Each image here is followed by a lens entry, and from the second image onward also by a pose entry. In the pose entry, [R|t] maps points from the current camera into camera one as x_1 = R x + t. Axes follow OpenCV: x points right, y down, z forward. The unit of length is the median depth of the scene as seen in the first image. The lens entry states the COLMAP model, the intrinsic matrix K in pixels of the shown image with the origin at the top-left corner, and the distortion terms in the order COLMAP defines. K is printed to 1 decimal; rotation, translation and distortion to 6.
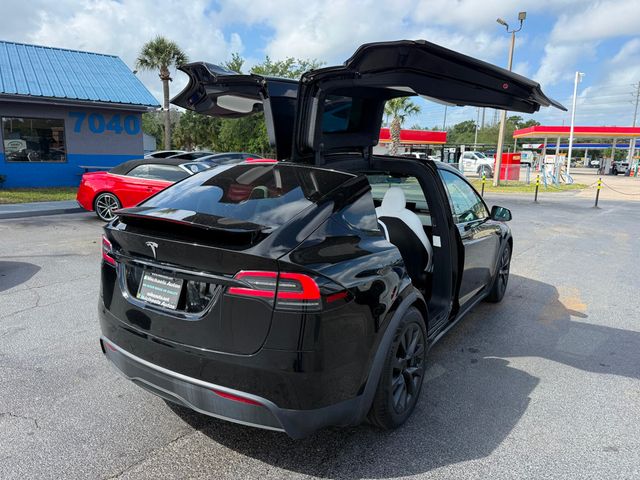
lens RADIAL K [[445.2, 0, 318.3], [0, 445.2, 255.2], [0, 0, 1]] dist [0.004921, -0.005927]
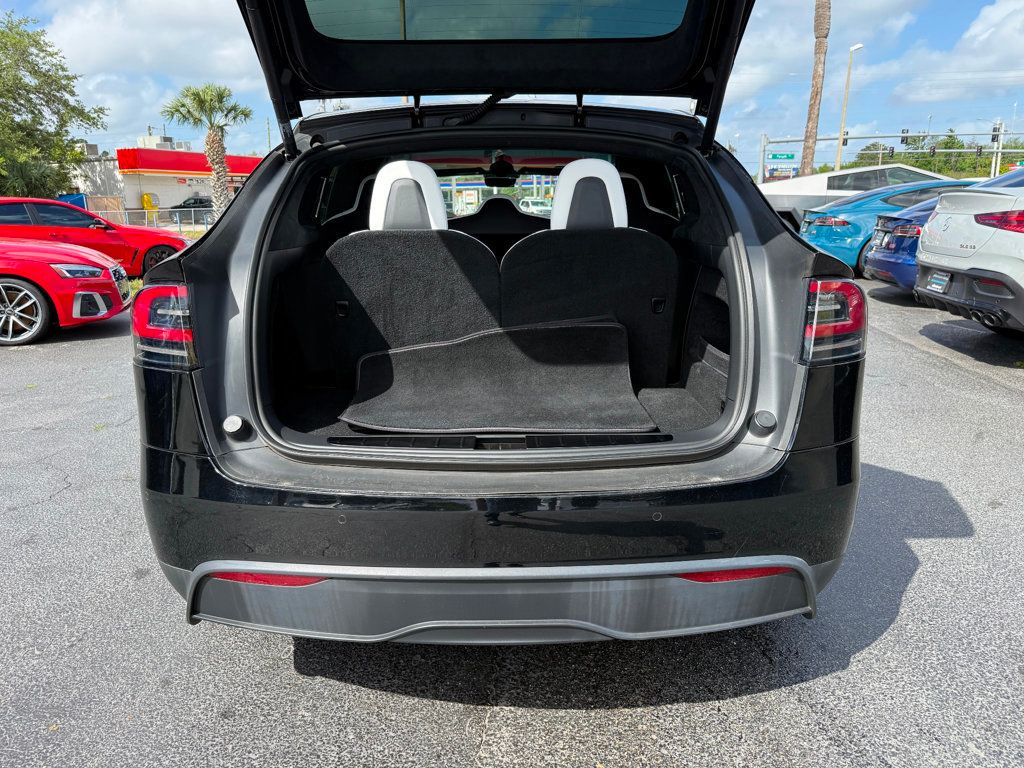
lens RADIAL K [[714.5, 0, 501.9], [0, 714.5, 408.7], [0, 0, 1]] dist [-0.001727, 0.001036]
pose [[0.838299, -0.177956, 0.515350, -0.659806], [0.146709, 0.983996, 0.101139, 0.041528], [-0.525101, -0.009178, 0.850991, 0.459268]]
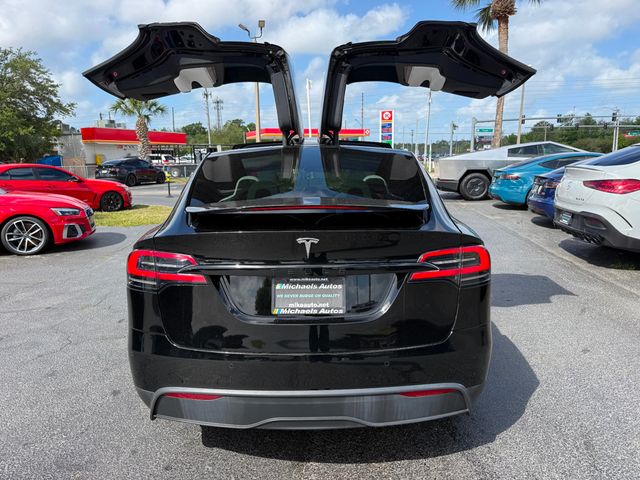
lens RADIAL K [[445.2, 0, 318.3], [0, 445.2, 255.2], [0, 0, 1]] dist [0.004921, -0.005927]
pose [[0.835004, -0.147340, 0.530150, -0.734332], [0.150208, 0.987925, 0.037982, -0.022858], [-0.529345, 0.047918, 0.847053, 0.302511]]
